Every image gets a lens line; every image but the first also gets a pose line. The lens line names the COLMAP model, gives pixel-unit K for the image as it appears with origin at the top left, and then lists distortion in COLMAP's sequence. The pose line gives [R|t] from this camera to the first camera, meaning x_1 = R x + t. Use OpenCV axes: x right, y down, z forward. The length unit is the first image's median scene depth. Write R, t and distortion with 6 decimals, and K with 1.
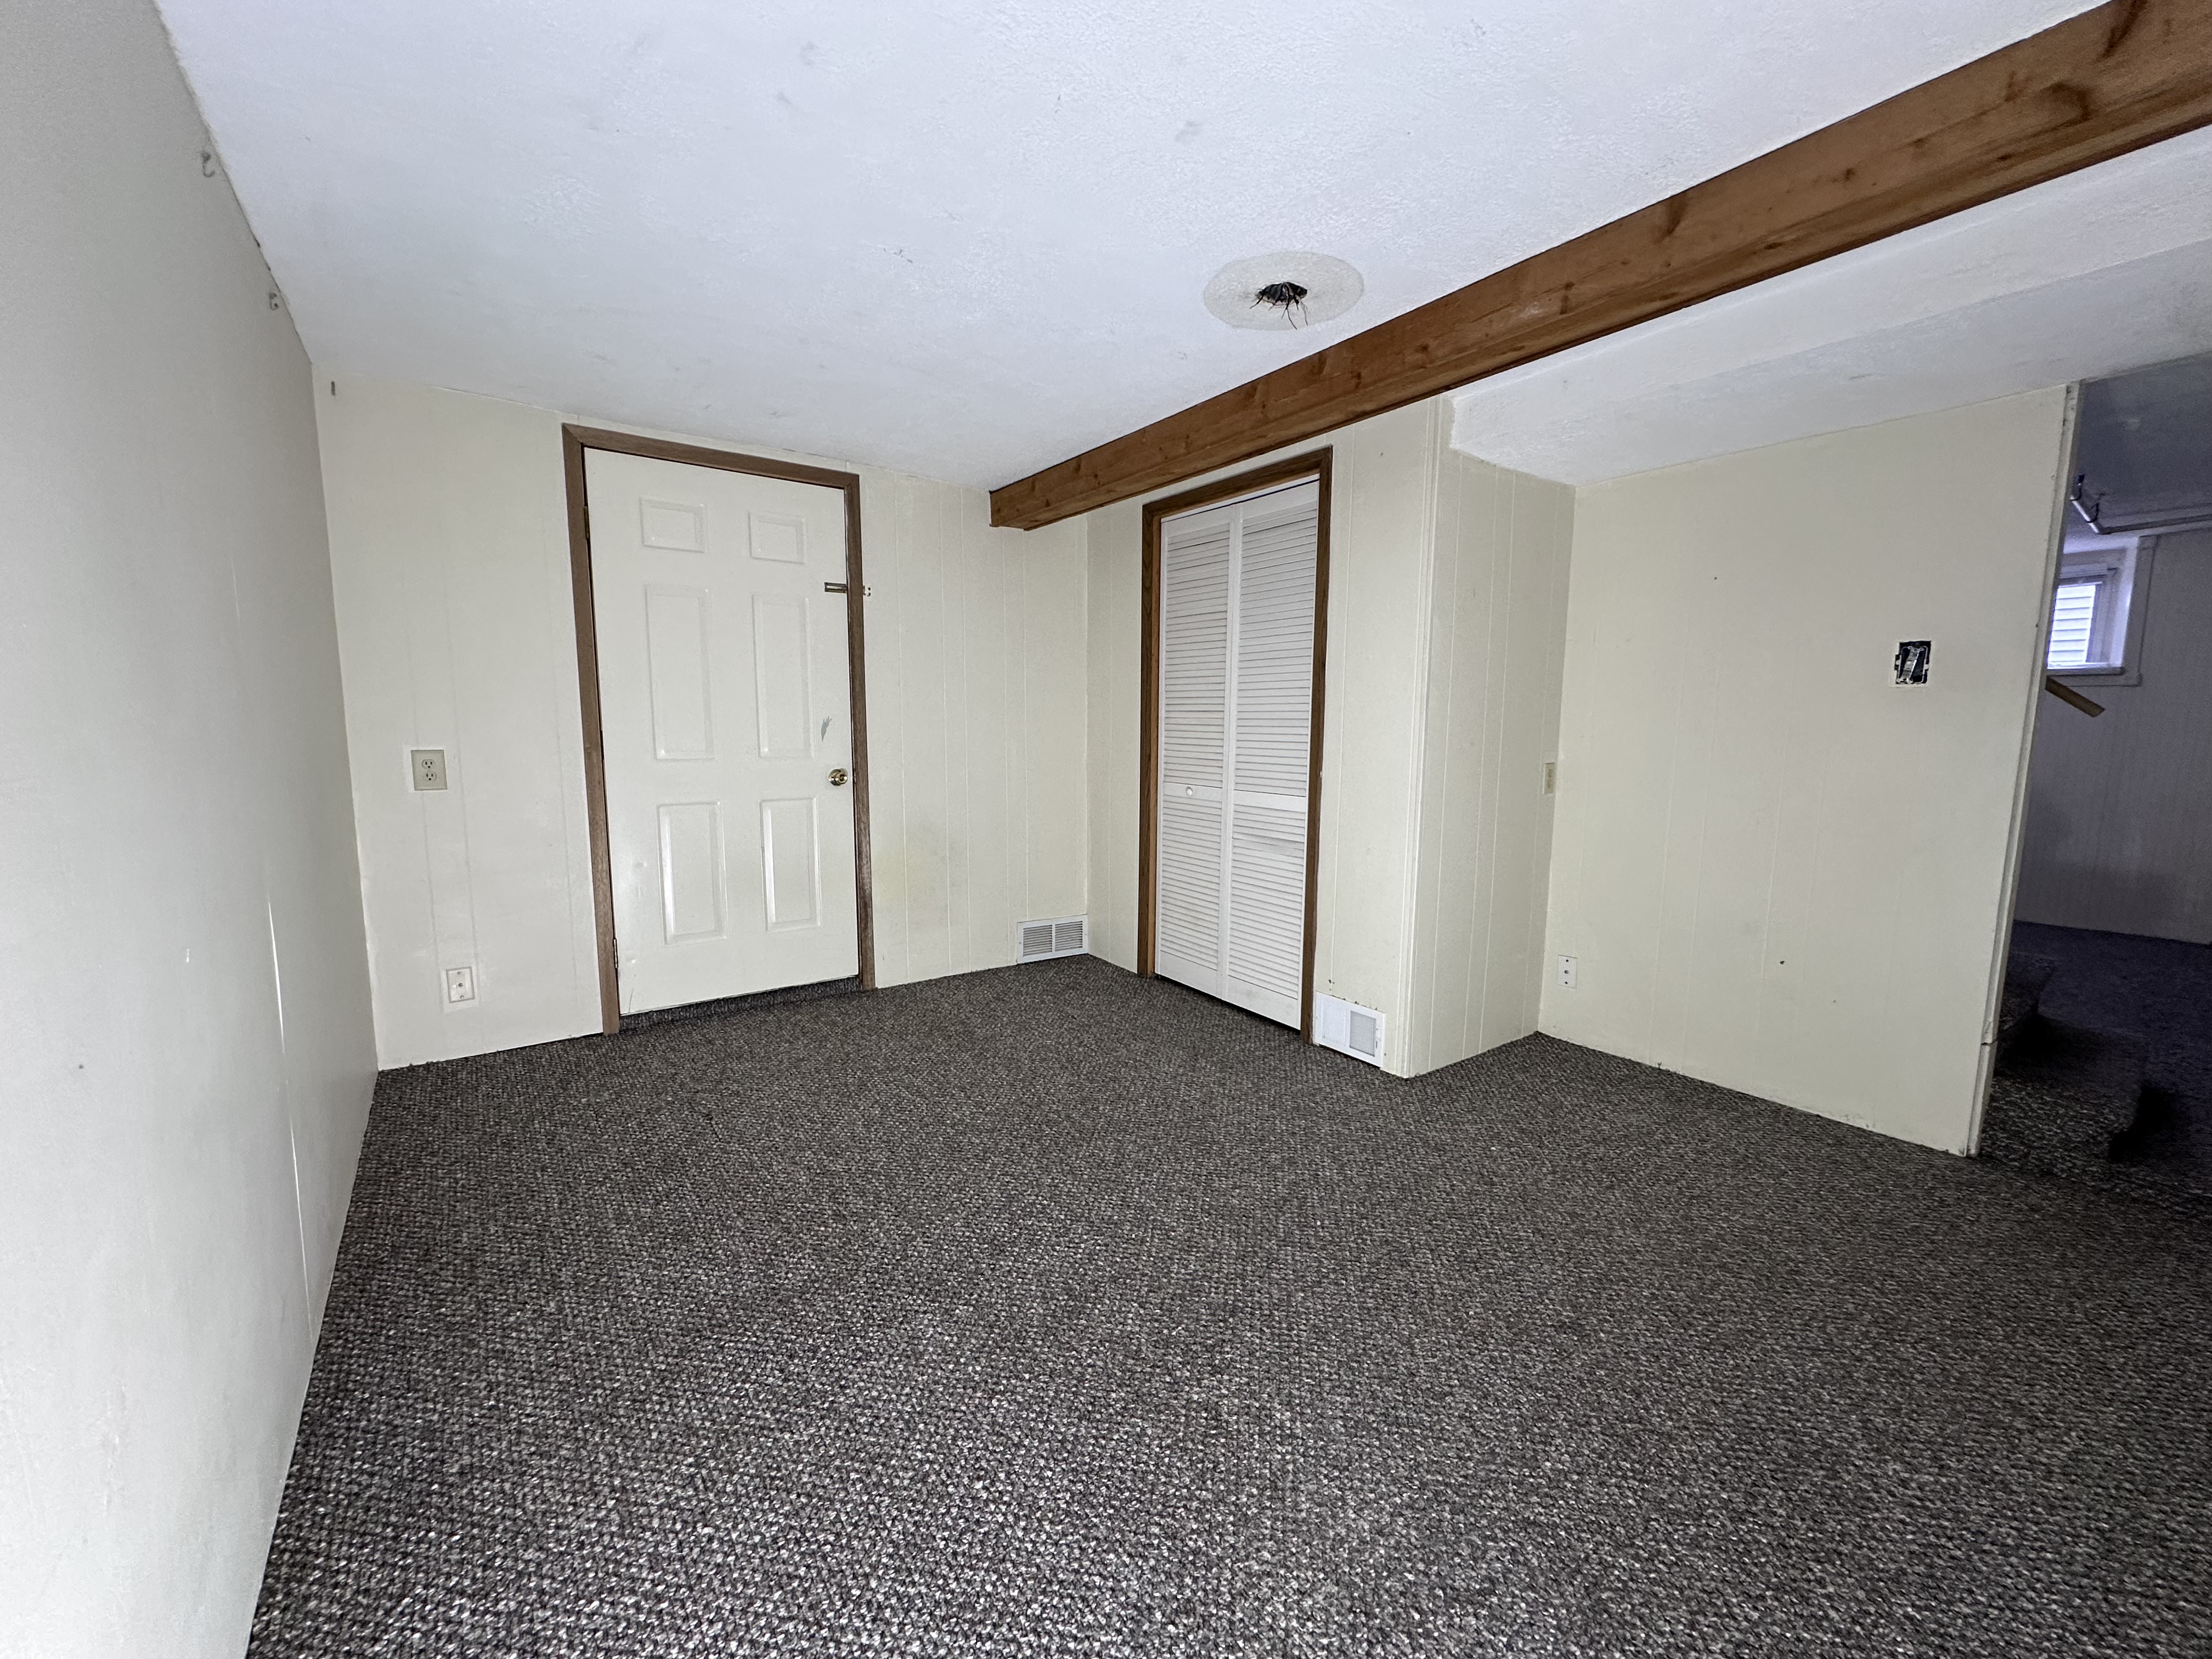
lens RADIAL K [[885.0, 0, 1104.8], [0, 885.0, 829.8], [0, 0, 1]] dist [-0.001314, 0.000846]
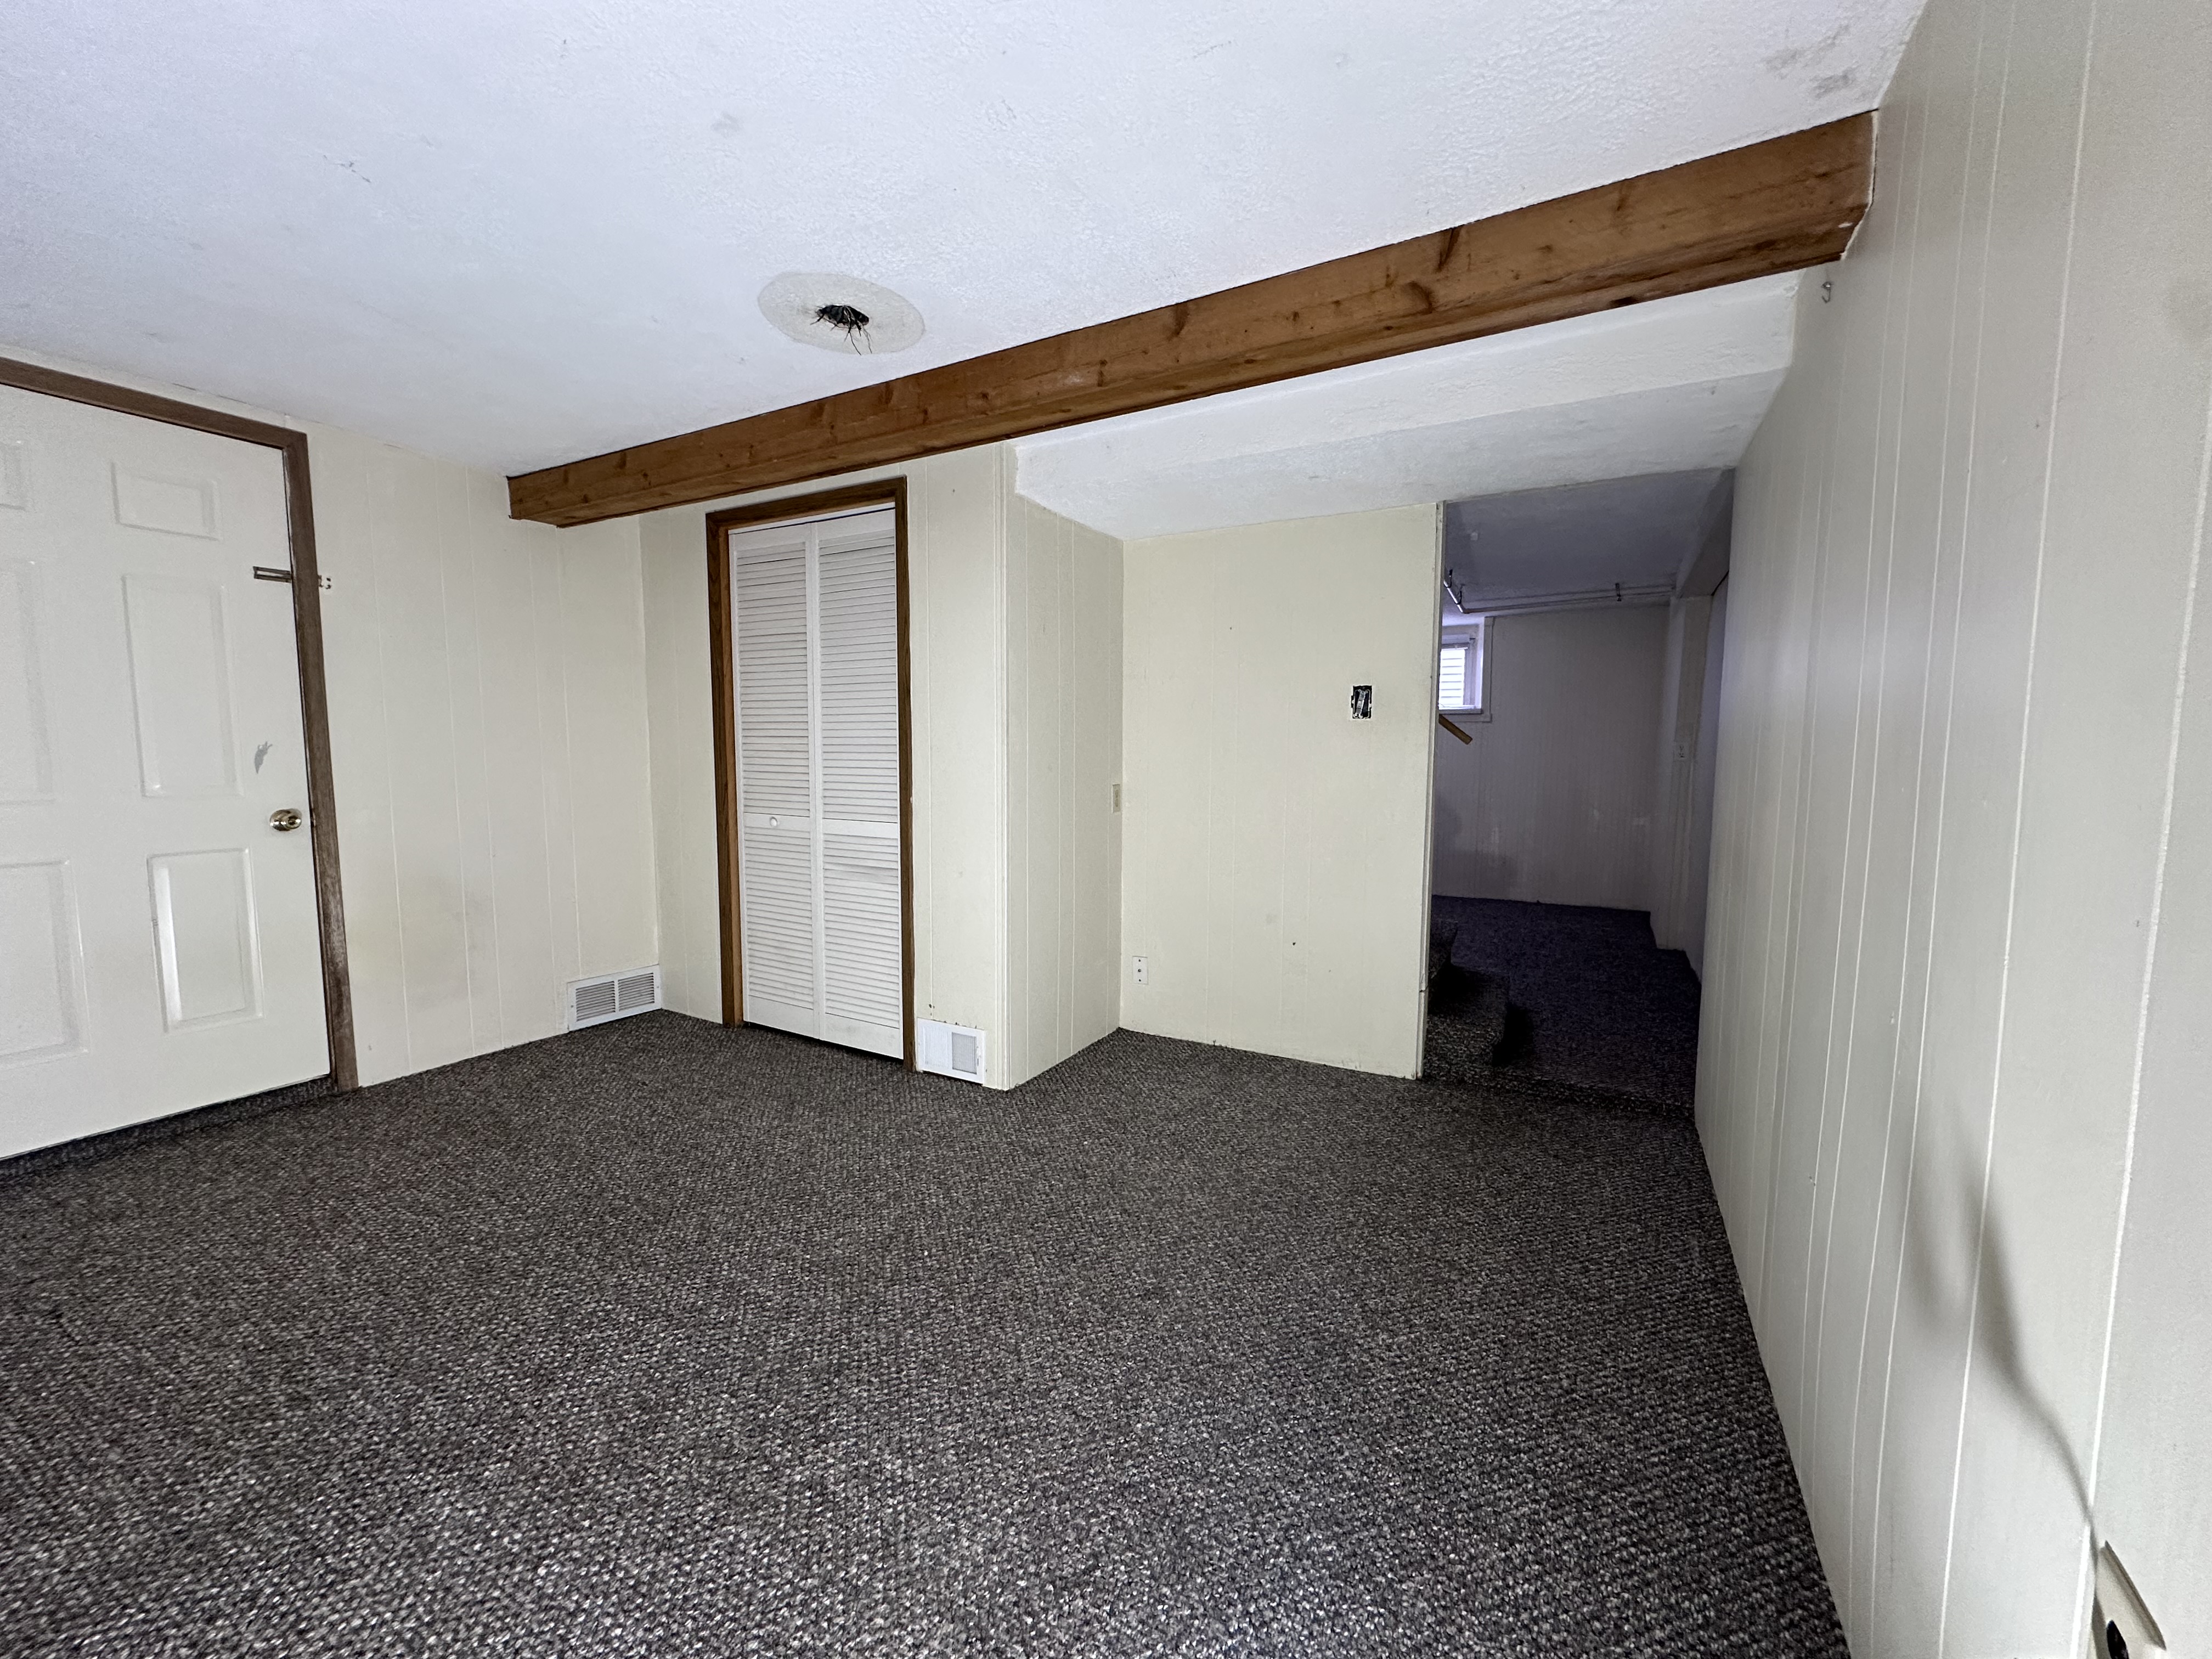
lens RADIAL K [[885.0, 0, 1107.0], [0, 885.0, 829.2], [0, 0, 1]] dist [-0.001314, 0.000846]
pose [[0.901485, -0.039905, 0.430966, 0.011051], [0.052922, 0.998432, -0.018252, 0.000175], [-0.429562, 0.039261, 0.902184, 0.001728]]
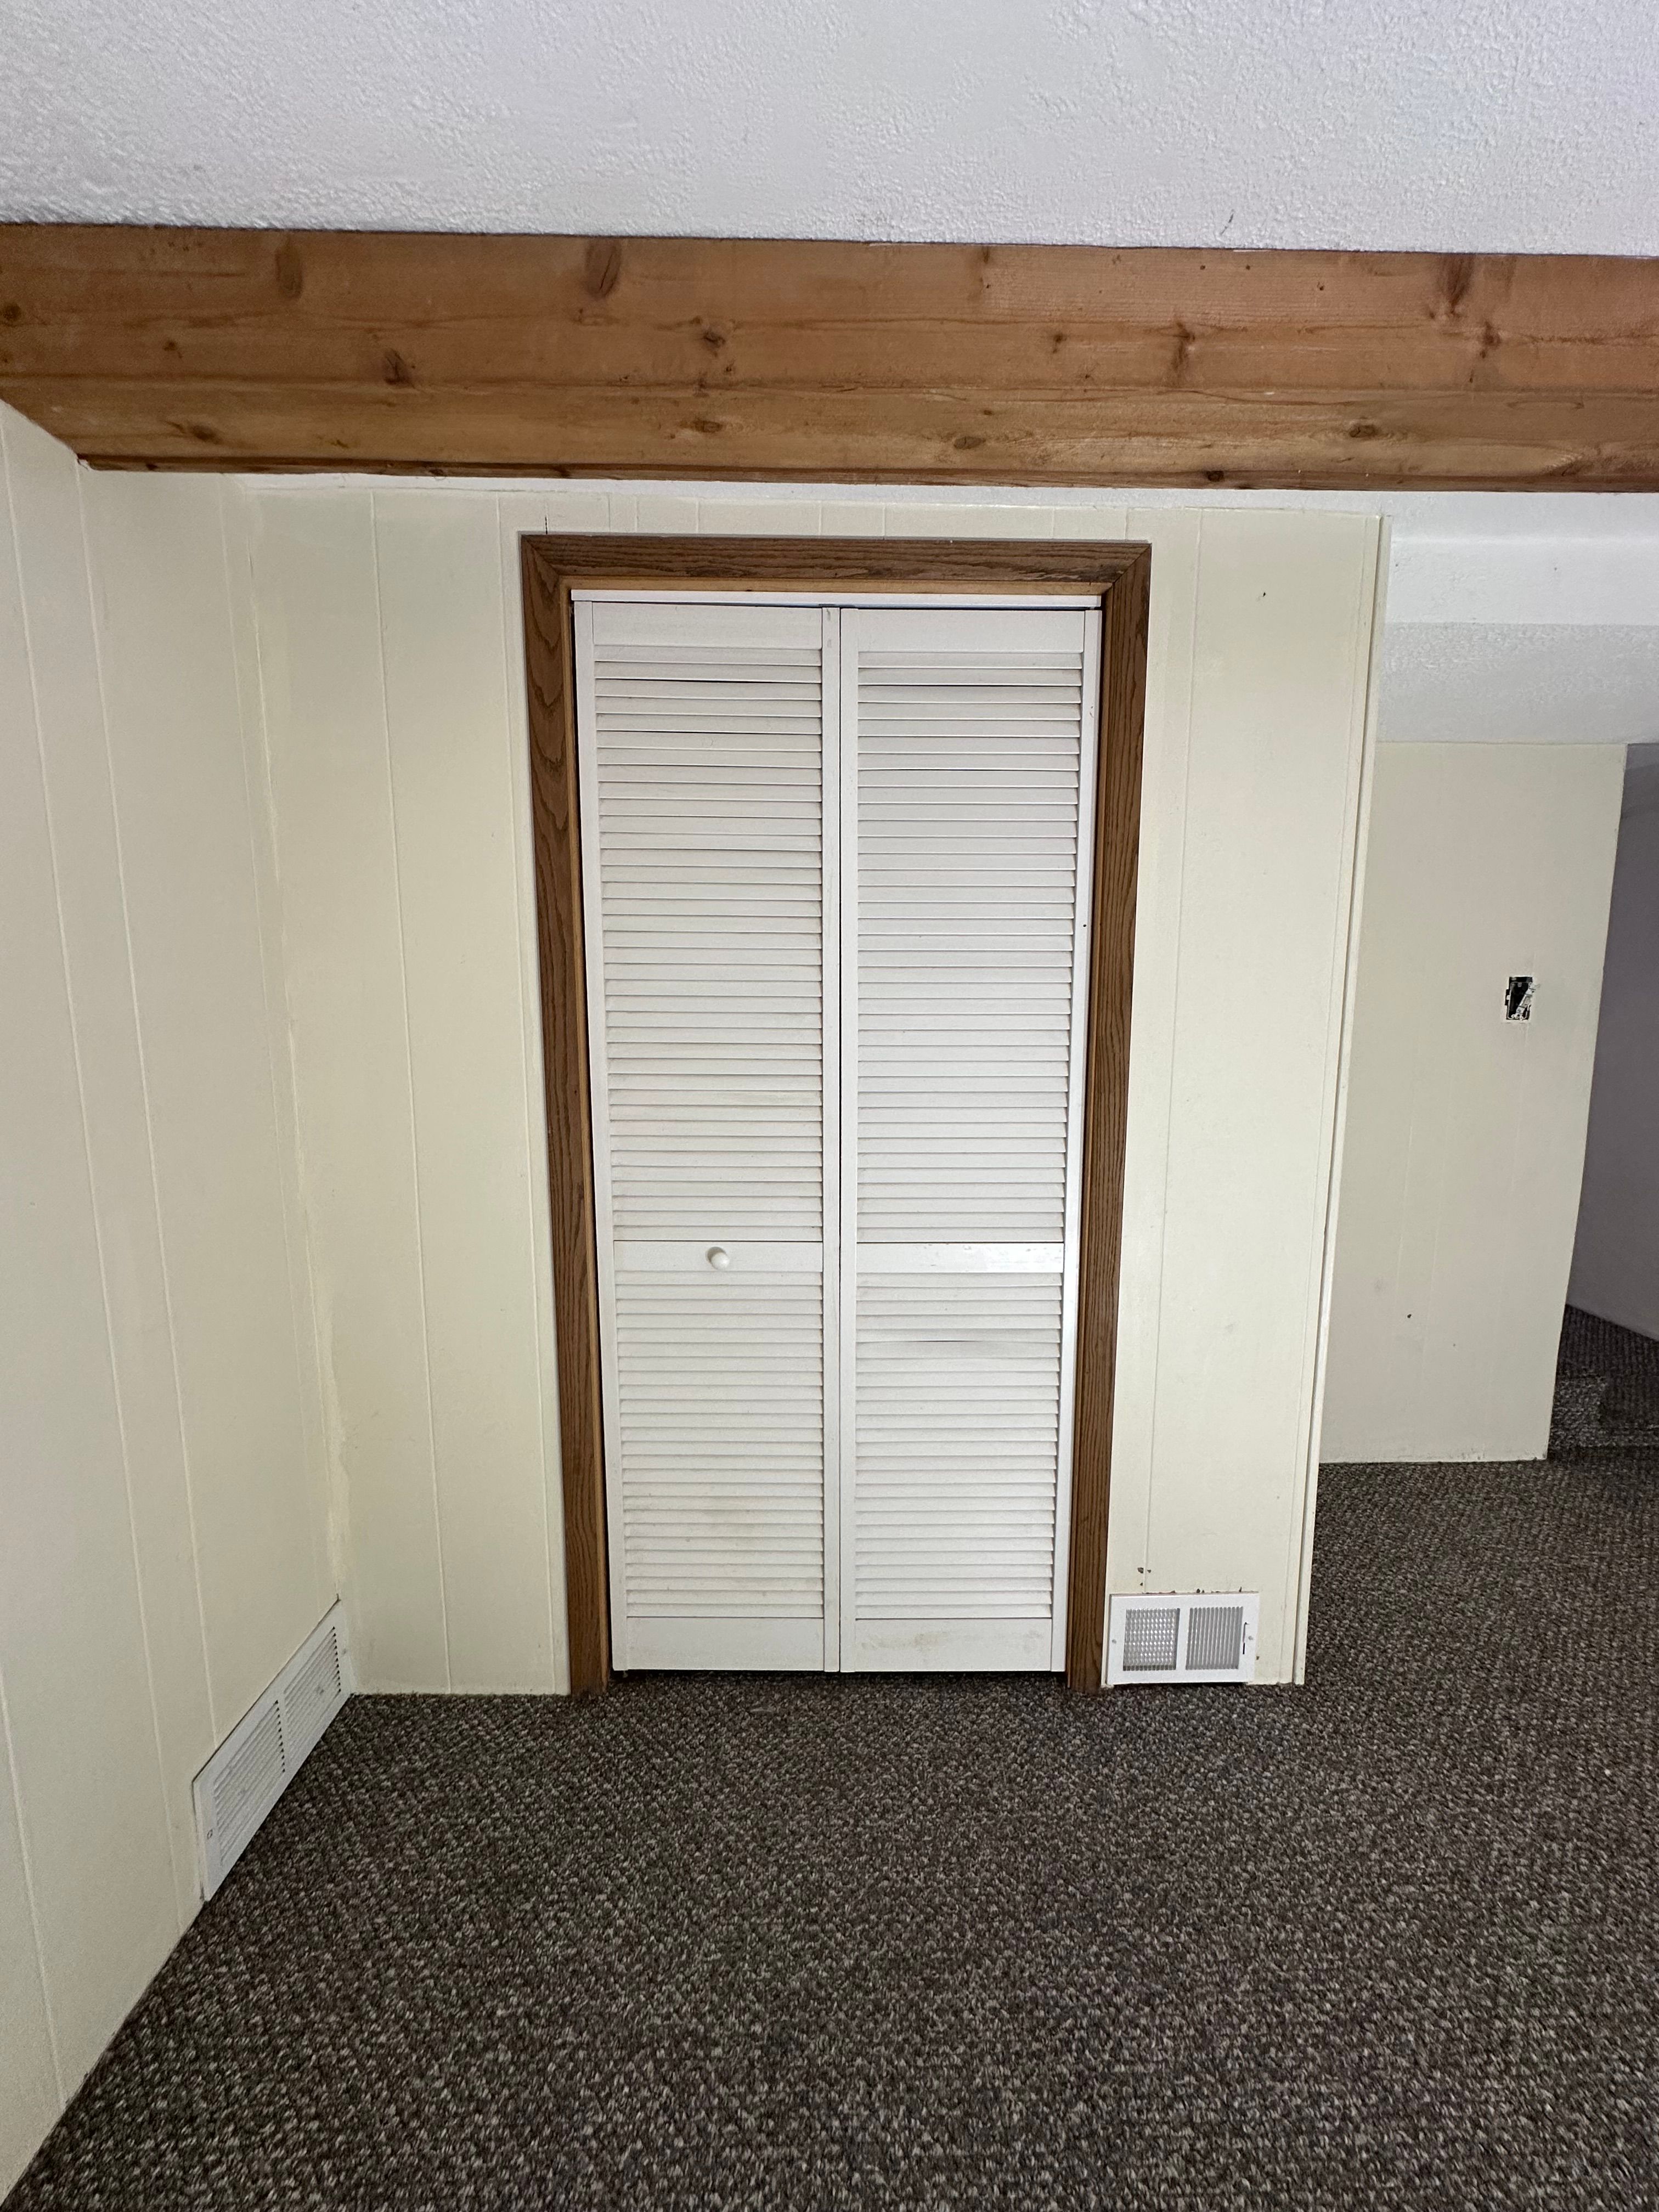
lens RADIAL K [[885.0, 0, 829.6], [0, 885.0, 1105.3], [0, 0, 1]] dist [-0.001314, 0.000846]
pose [[0.562076, -0.116062, 0.818902, -0.262850], [0.102908, 0.992225, 0.069993, -0.168976], [-0.820659, 0.044930, 0.569650, 0.830020]]
